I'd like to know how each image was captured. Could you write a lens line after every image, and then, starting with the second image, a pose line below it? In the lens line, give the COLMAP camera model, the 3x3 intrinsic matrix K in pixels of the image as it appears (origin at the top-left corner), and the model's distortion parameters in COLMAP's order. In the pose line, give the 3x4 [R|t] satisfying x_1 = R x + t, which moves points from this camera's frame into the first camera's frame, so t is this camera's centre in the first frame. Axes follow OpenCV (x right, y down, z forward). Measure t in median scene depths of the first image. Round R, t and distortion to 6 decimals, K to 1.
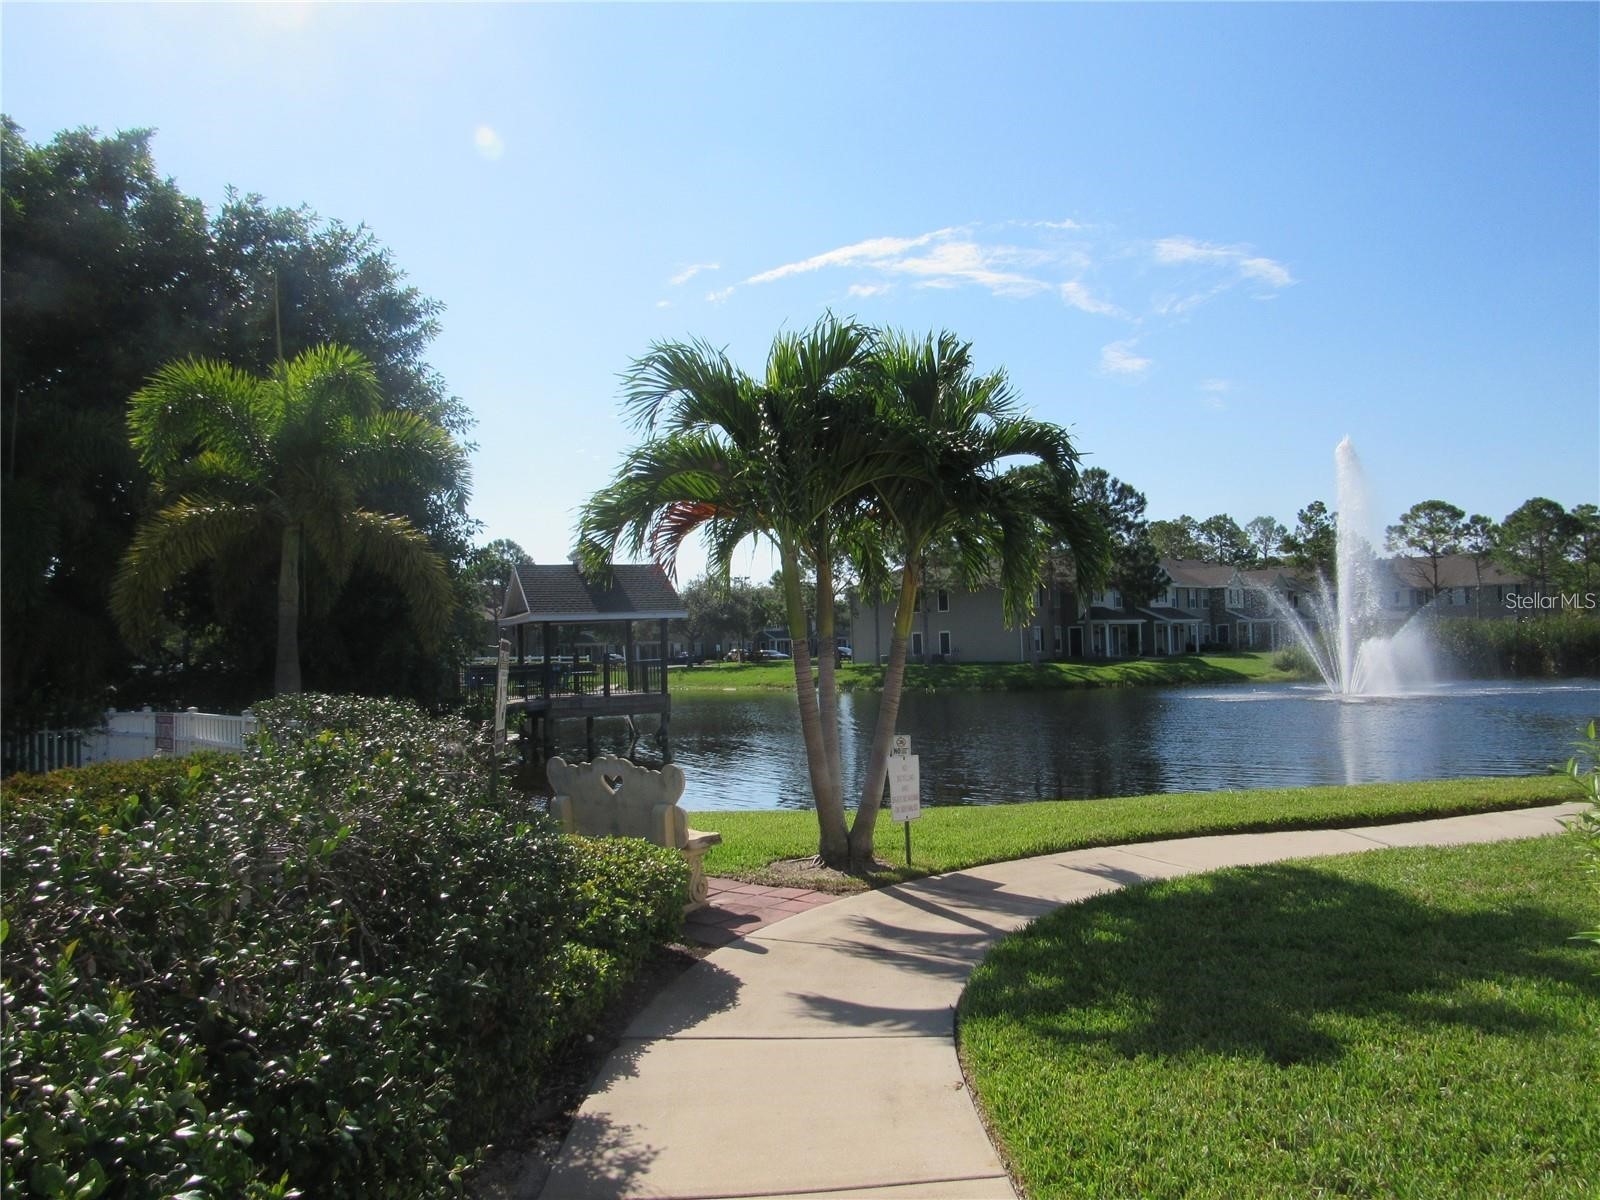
lens RADIAL K [[1142.6, 0, 796.3], [0, 1142.6, 595.4], [0, 0, 1]] dist [-0.039661, 0.007263]
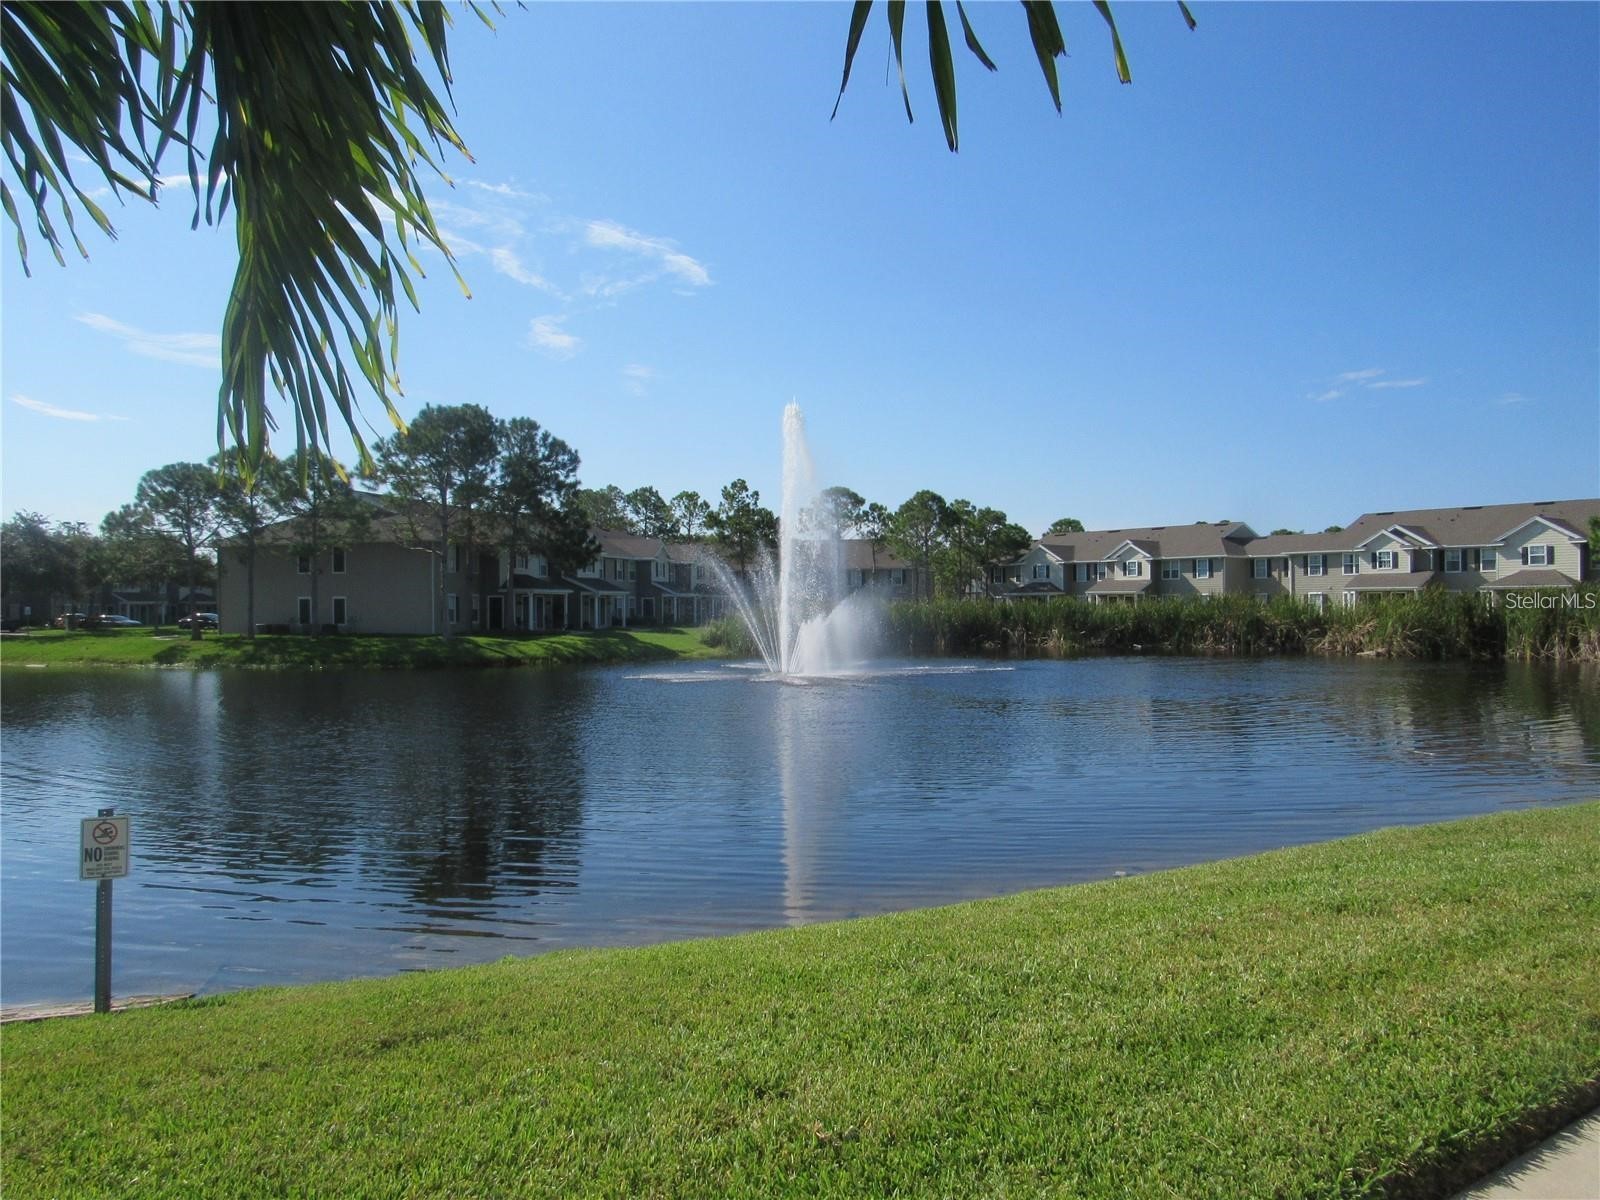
lens RADIAL K [[1142.6, 0, 798.0], [0, 1142.6, 598.0], [0, 0, 1]] dist [-0.039661, 0.007263]
pose [[0.876794, 0.025926, 0.480166, 0.022714], [-0.039041, 0.999087, 0.017343, 0.004384], [-0.479278, -0.033952, 0.877006, 0.098645]]
